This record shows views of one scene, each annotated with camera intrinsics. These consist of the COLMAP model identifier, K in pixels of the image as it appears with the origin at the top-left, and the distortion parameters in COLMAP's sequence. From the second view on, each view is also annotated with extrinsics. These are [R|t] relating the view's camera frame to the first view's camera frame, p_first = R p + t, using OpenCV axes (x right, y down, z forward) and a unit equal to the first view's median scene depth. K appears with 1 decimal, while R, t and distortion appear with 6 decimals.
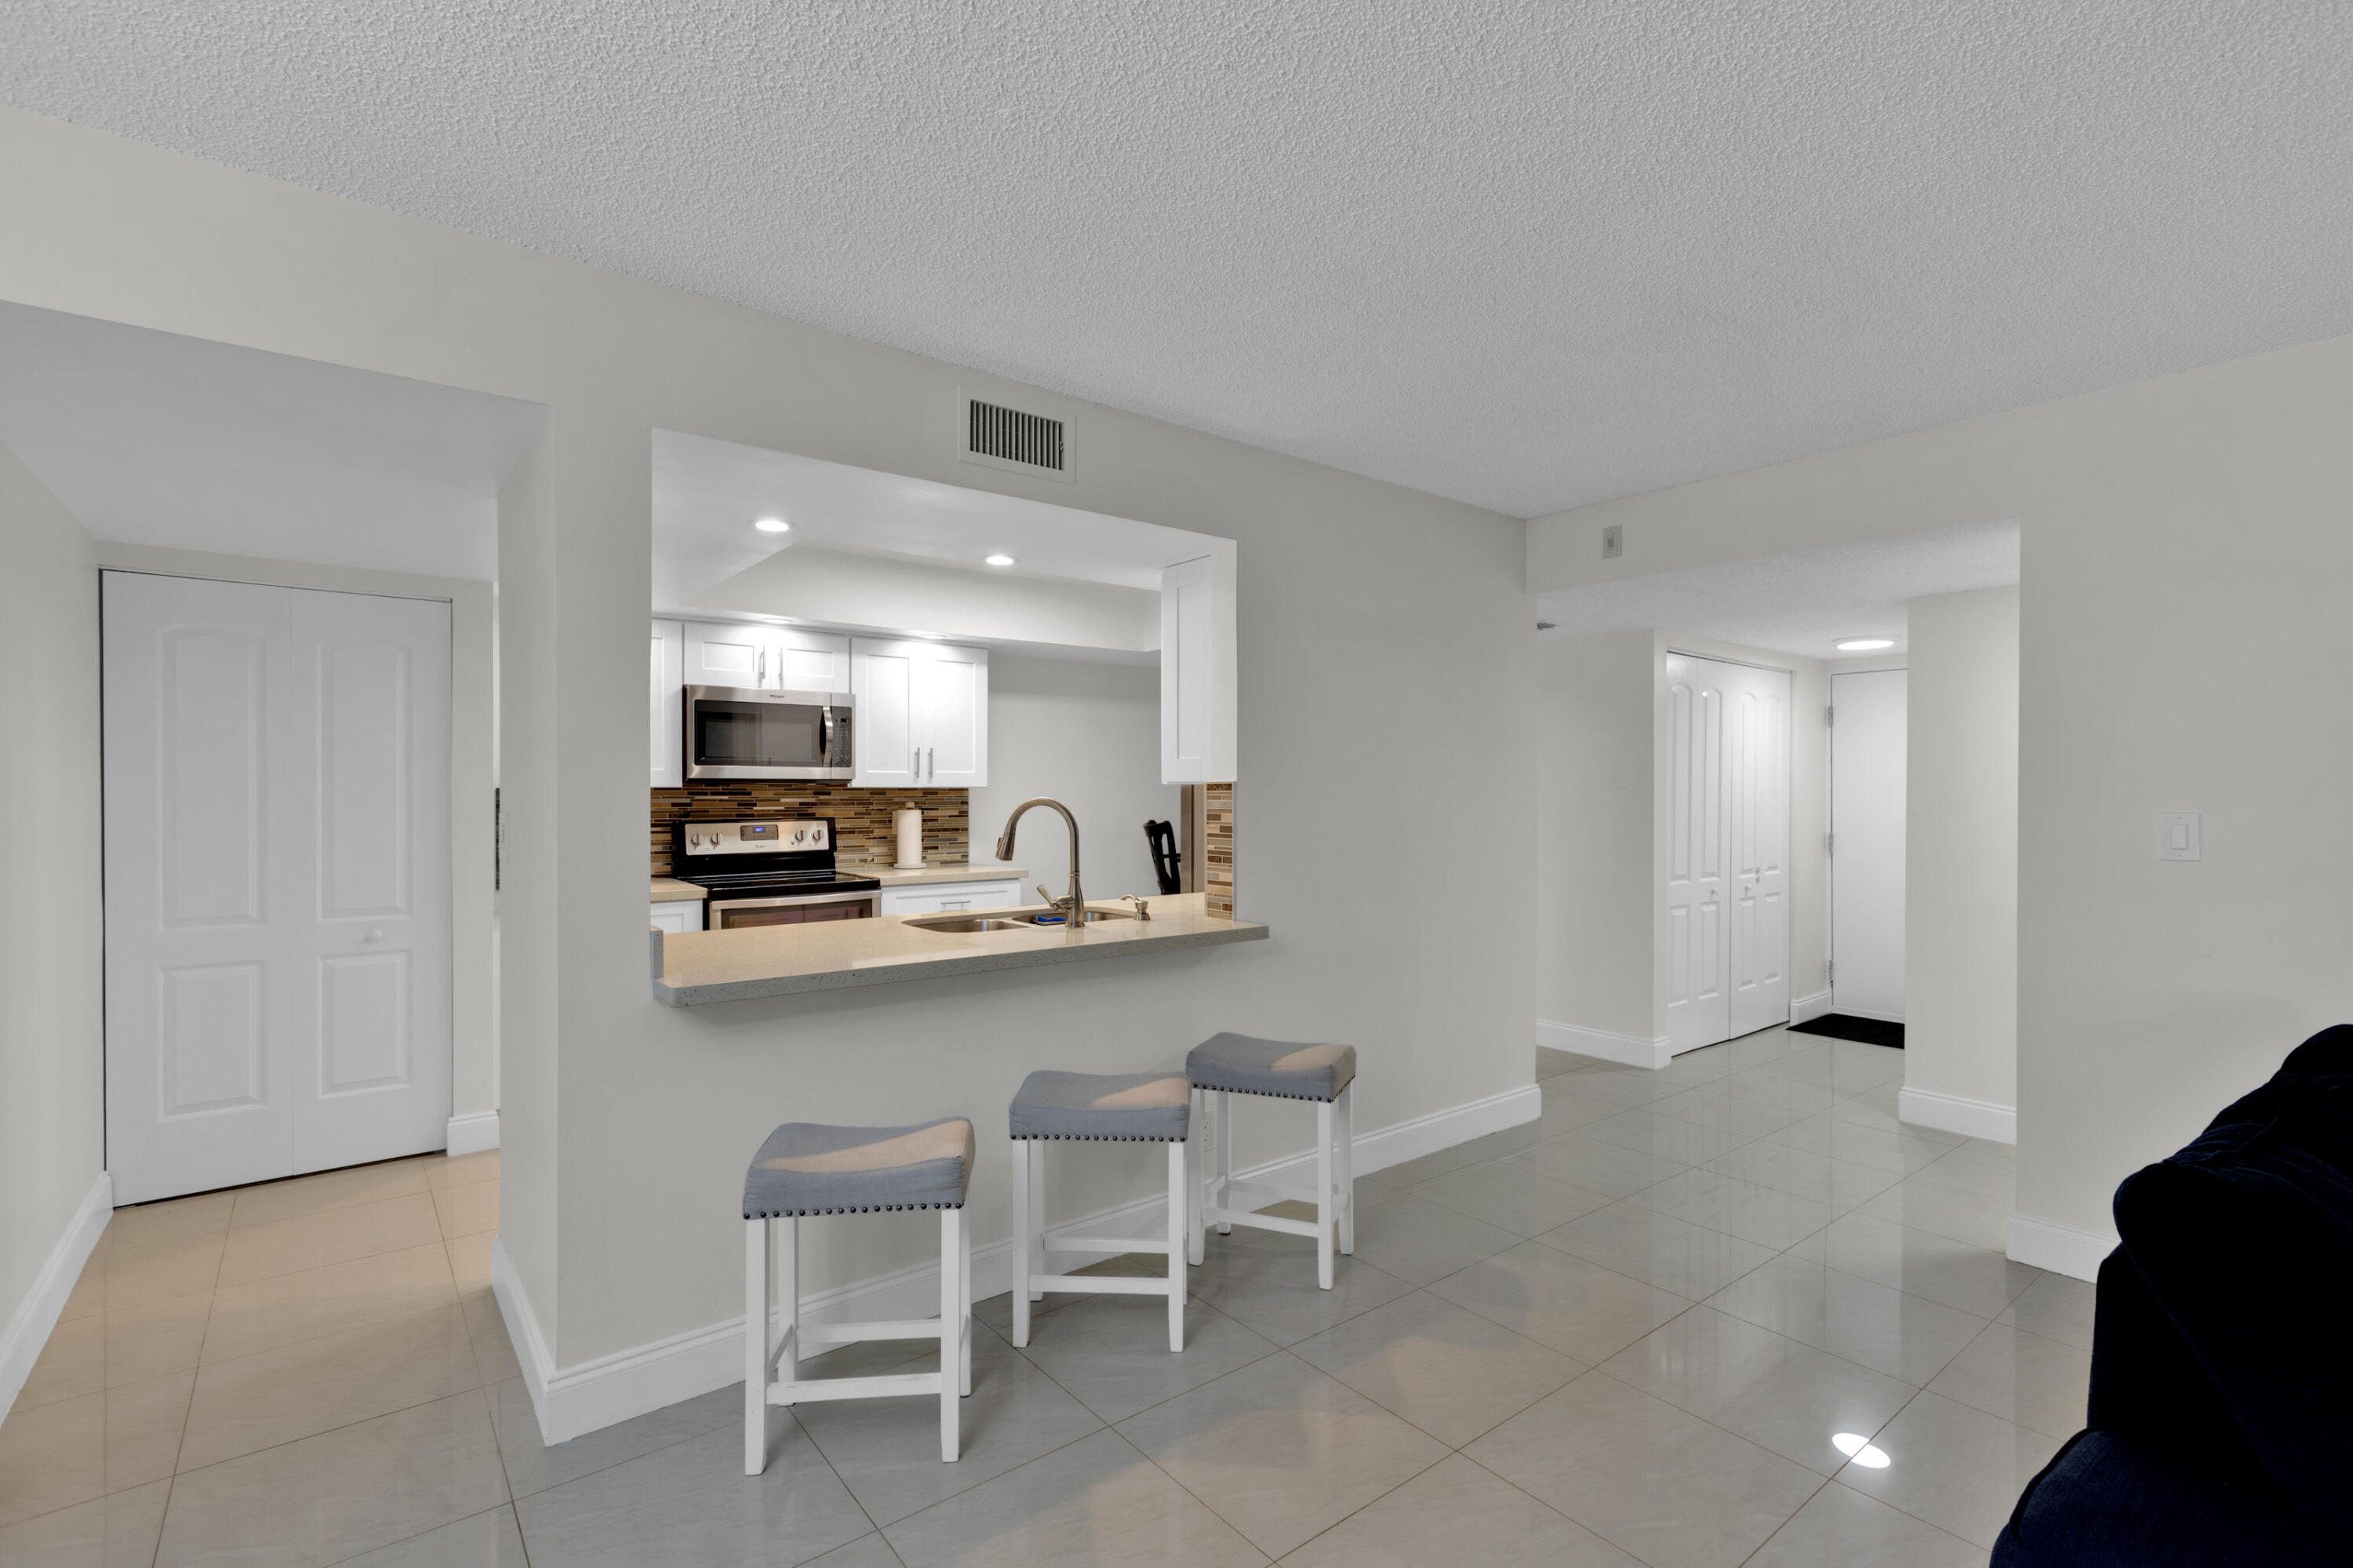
lens RADIAL K [[1067.0, 0, 1176.6], [0, 1067.0, 789.8], [0, 0, 1]] dist [0.000372, 0.000215]
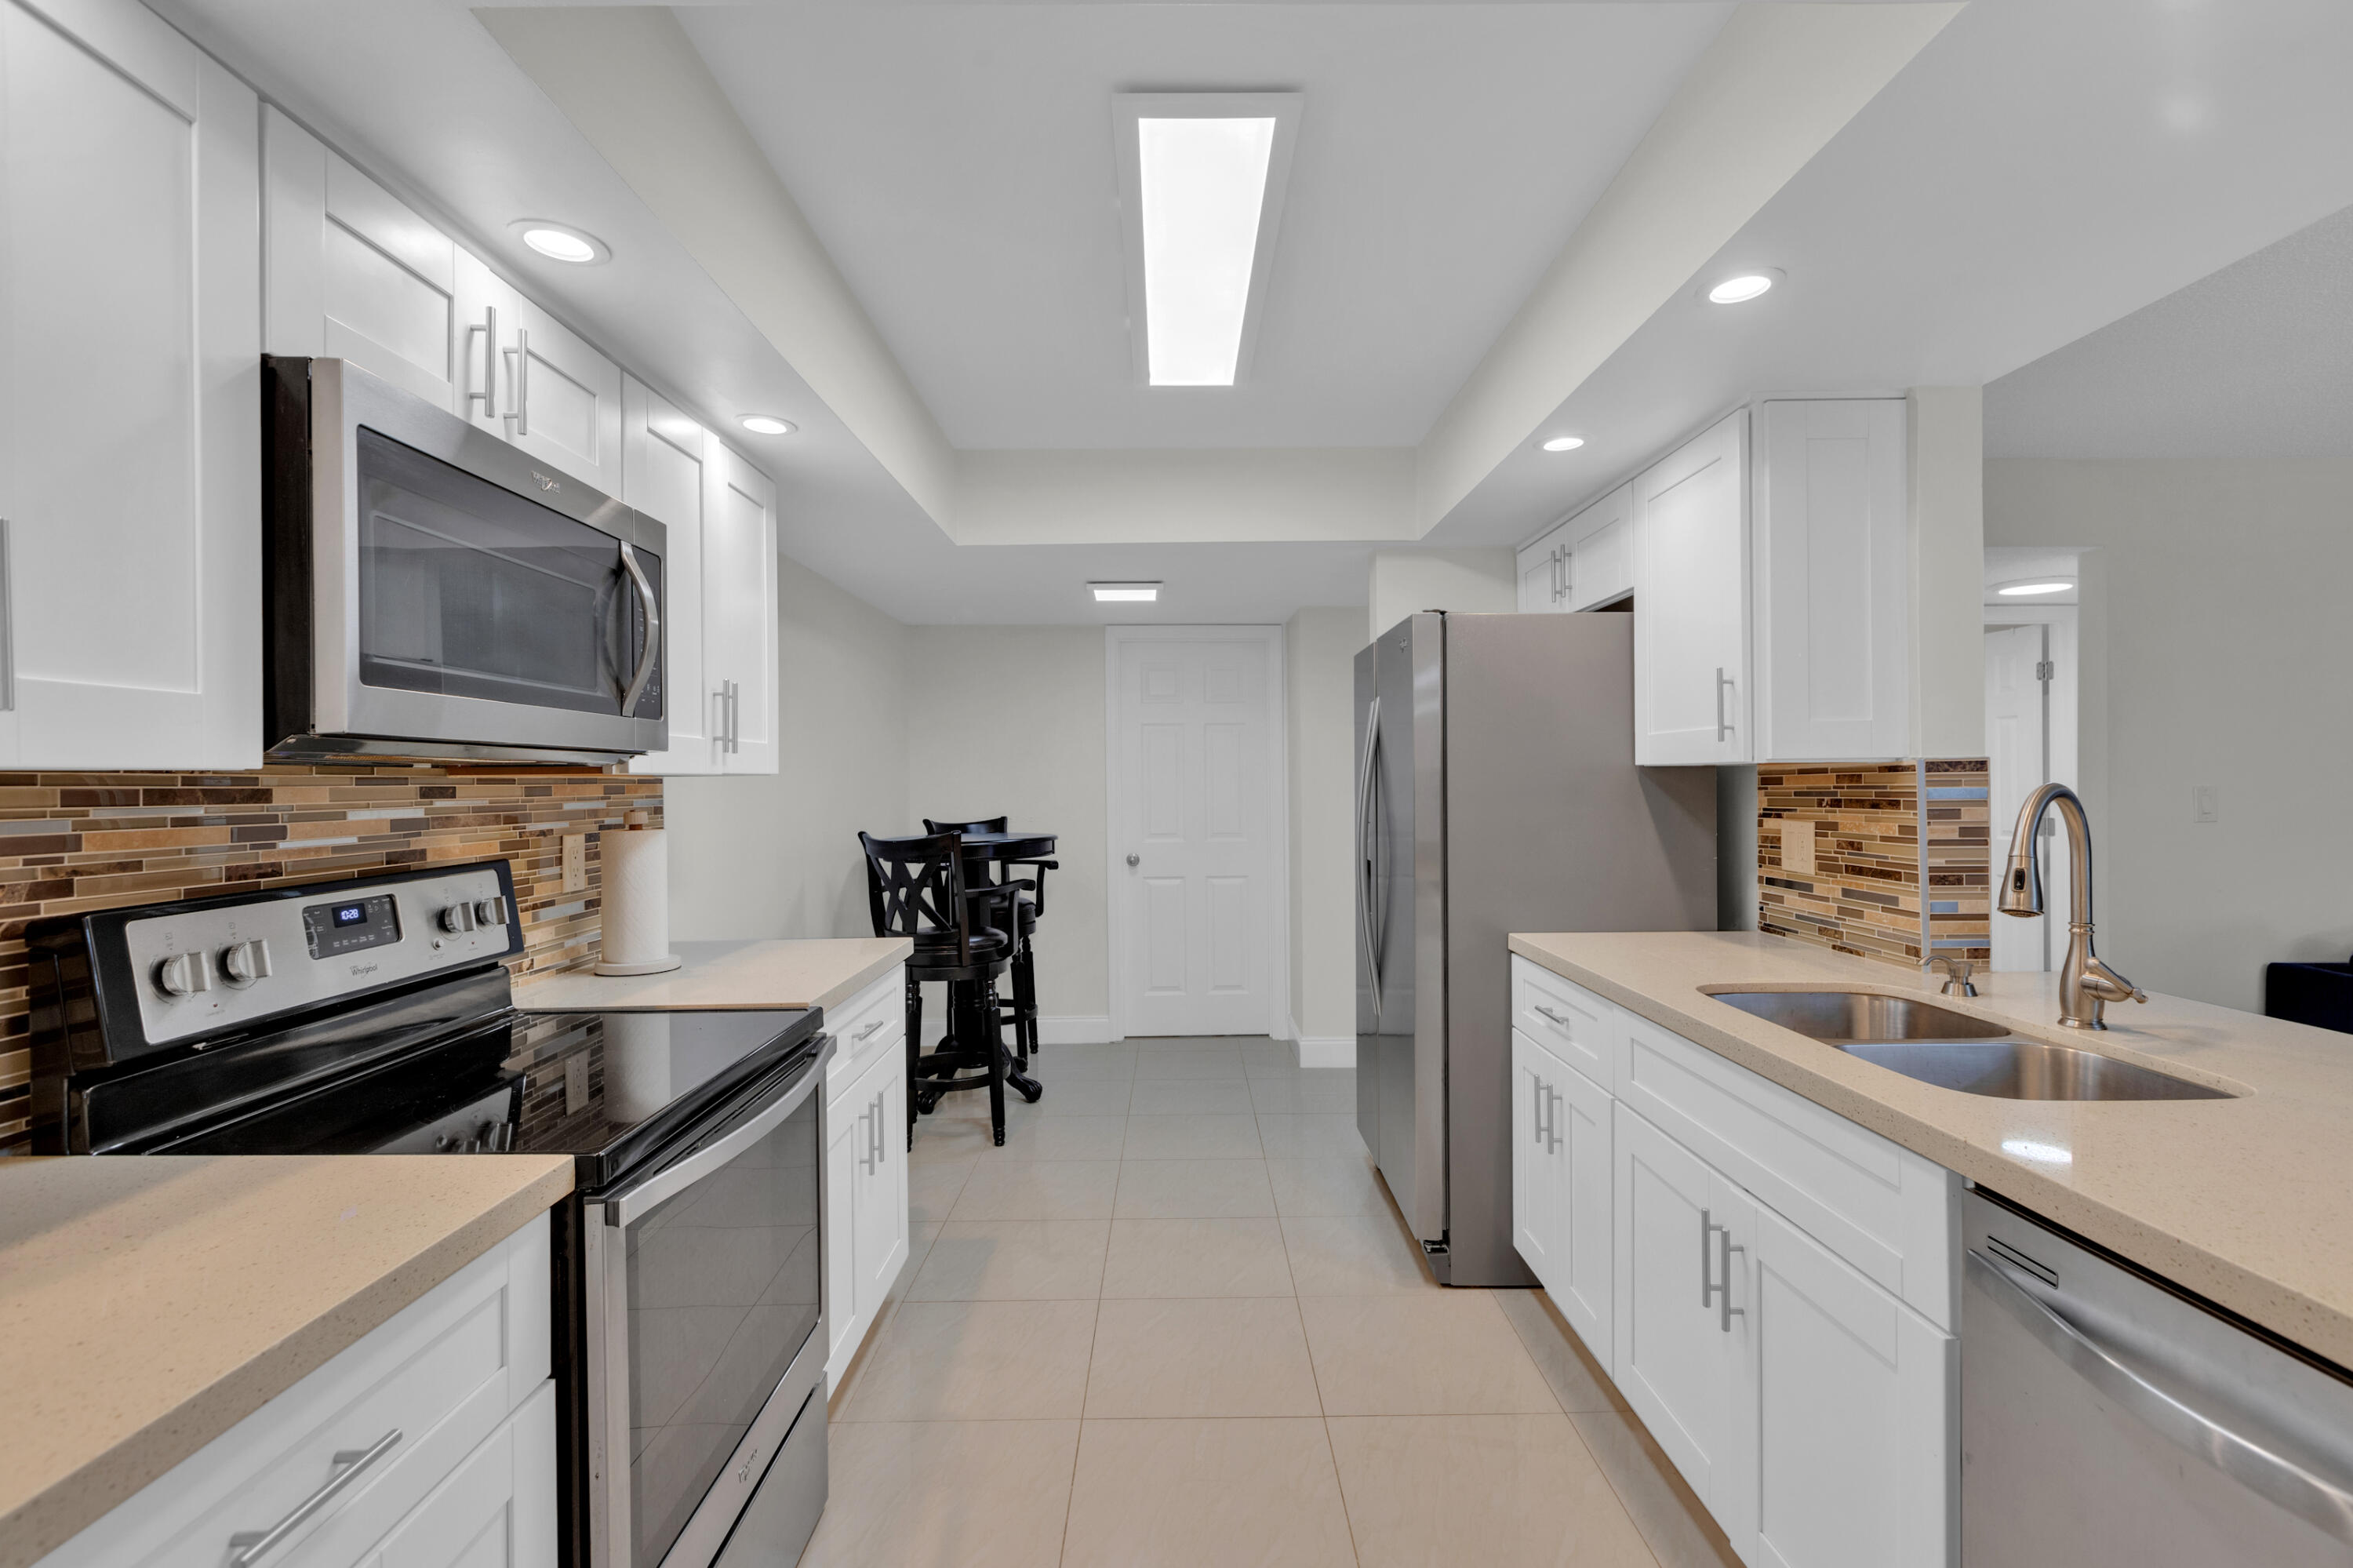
lens RADIAL K [[1067.0, 0, 1176.6], [0, 1067.0, 789.8], [0, 0, 1]] dist [0.000372, 0.000215]
pose [[0.622146, -0.012769, 0.782797, -0.482655], [0.008313, 0.999918, 0.009703, 0.001069], [-0.782857, 0.000471, 0.622201, 0.626502]]
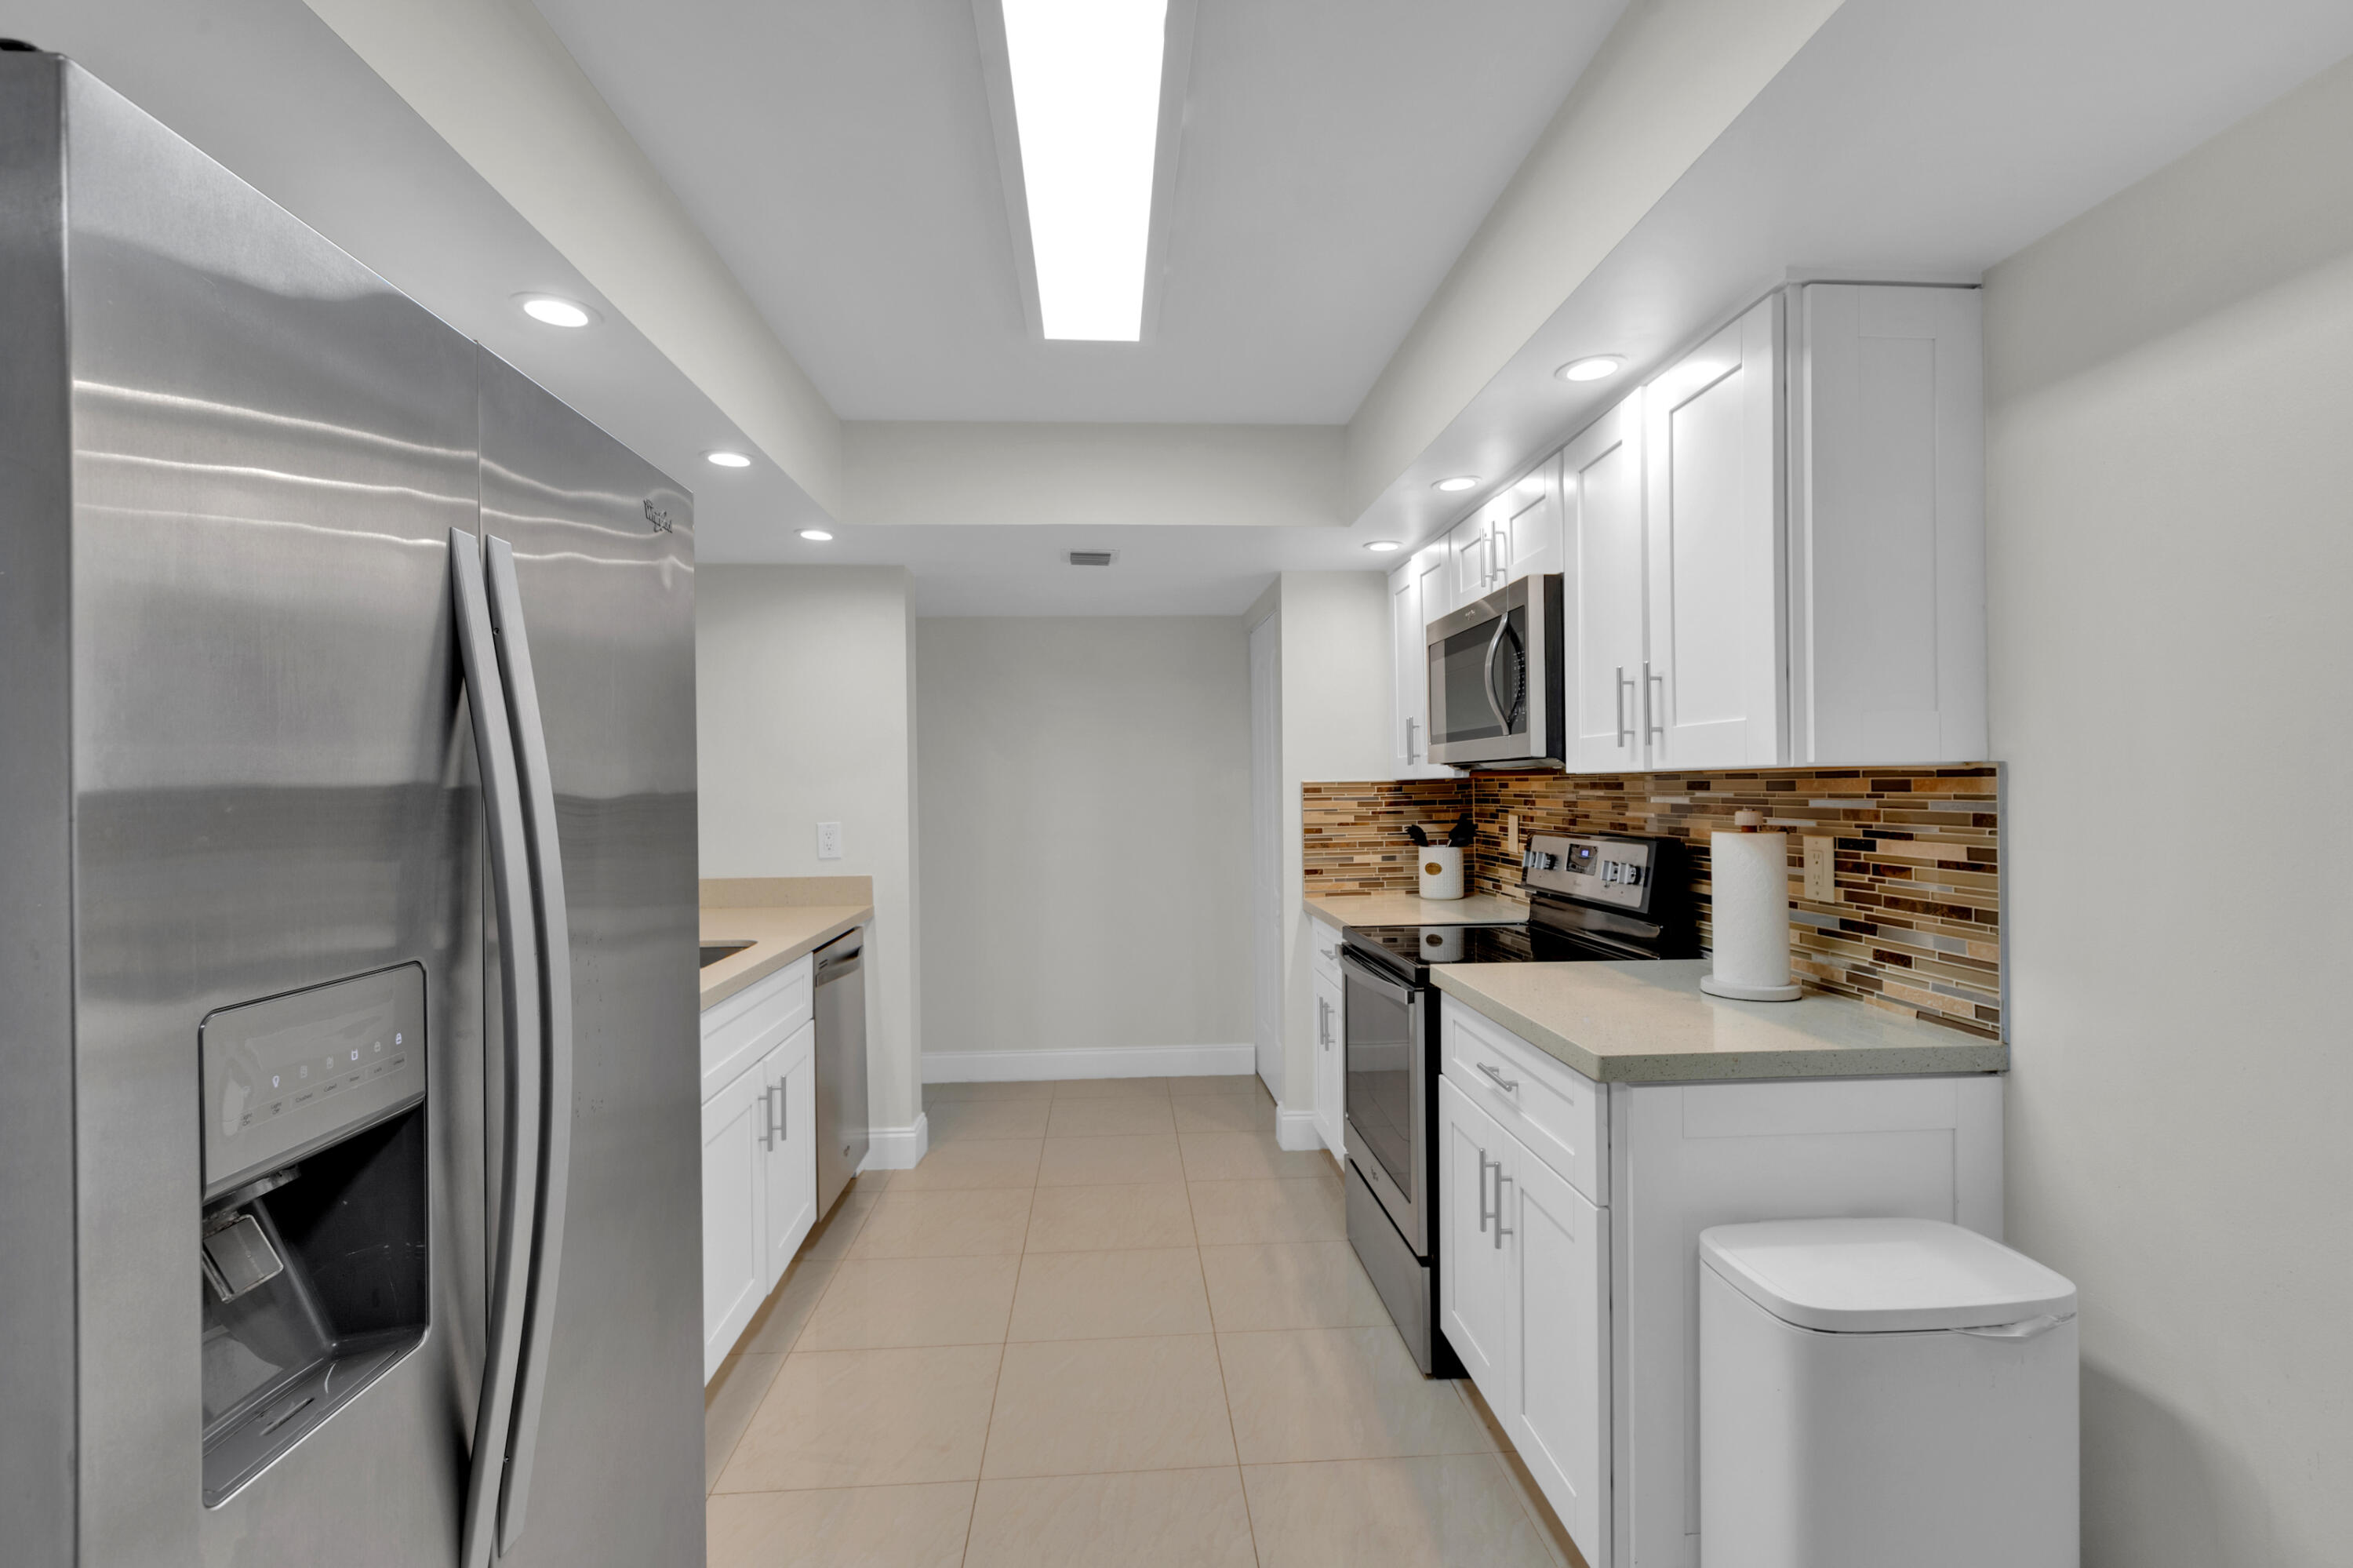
lens RADIAL K [[1079.5, 0, 1167.4], [0, 1079.5, 751.8], [0, 0, 1]] dist [0.000344, 0.000239]
pose [[-0.573106, -0.019467, -0.819250, 0.177648], [0.011506, 0.999428, -0.031798, 0.001104], [0.819401, -0.027650, -0.572554, 1.139903]]
